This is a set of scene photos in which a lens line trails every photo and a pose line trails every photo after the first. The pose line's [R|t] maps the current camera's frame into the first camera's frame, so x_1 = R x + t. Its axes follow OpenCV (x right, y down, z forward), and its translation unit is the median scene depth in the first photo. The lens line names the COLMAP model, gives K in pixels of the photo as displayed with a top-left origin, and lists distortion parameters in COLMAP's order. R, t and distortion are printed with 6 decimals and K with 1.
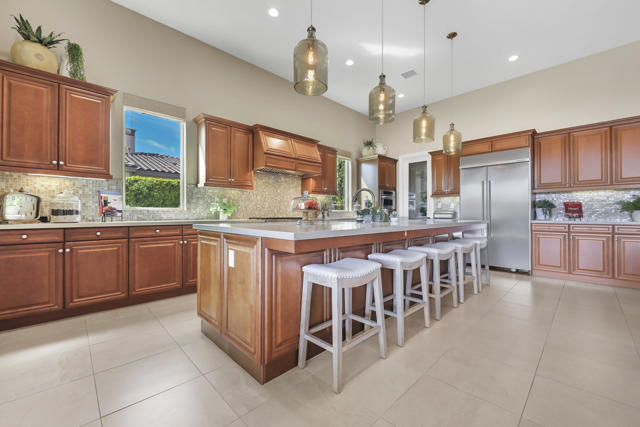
lens RADIAL K [[259.4, 0, 318.6], [0, 259.4, 215.2], [0, 0, 1]] dist [-0.001362, -0.000129]
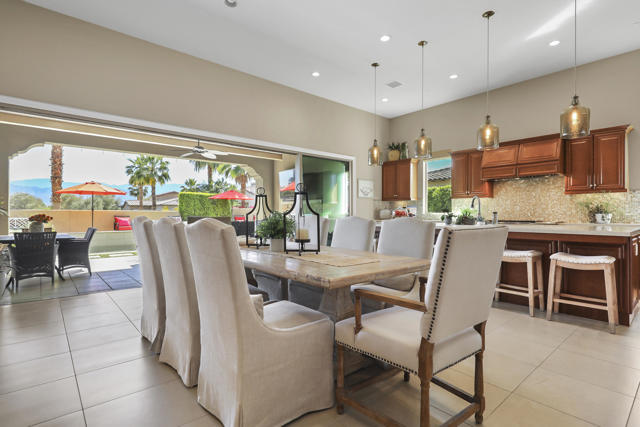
lens RADIAL K [[320.4, 0, 320.0], [0, 320.4, 213.5], [0, 0, 1]] dist [0.013288, 0.000038]
pose [[-0.063860, 0.001042, -0.997958, 1.552892], [0.001297, 0.999999, 0.000961, -0.028520], [0.997958, -0.001232, -0.063861, 0.352606]]
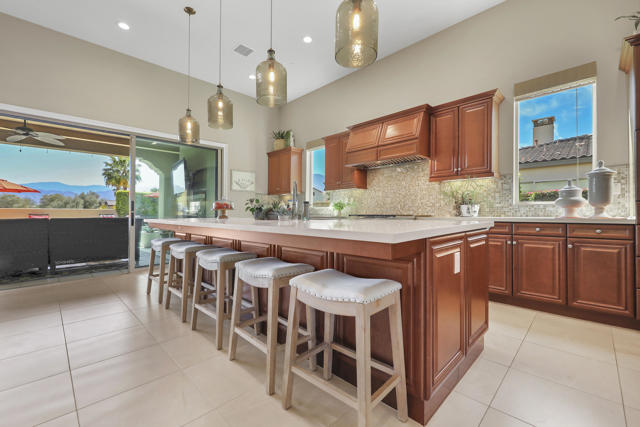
lens RADIAL K [[269.4, 0, 319.5], [0, 269.4, 211.5], [0, 0, 1]] dist [0.010327, -0.000083]
pose [[0.005041, -0.001196, -0.999987, 0.983220], [0.006179, 0.999980, -0.001165, -0.002971], [0.999968, -0.006173, 0.005048, 0.990666]]
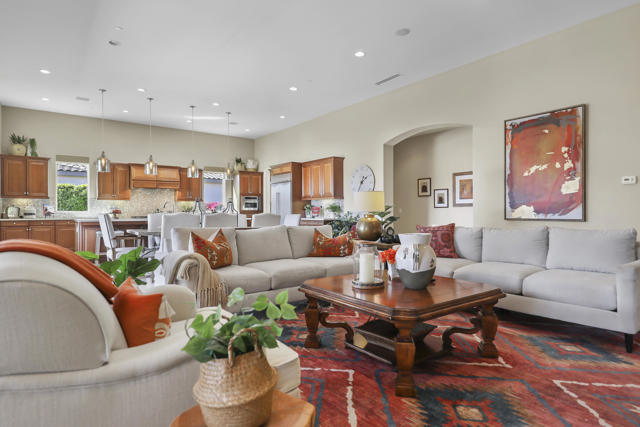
lens RADIAL K [[361.2, 0, 320.0], [0, 361.2, 213.5], [0, 0, 1]] dist [0.021331, -0.000932]
pose [[0.991284, -0.000116, -0.131743, 1.550757], [0.000713, 0.999990, 0.004483, -0.021481], [0.131741, -0.004538, 0.991274, -1.454460]]
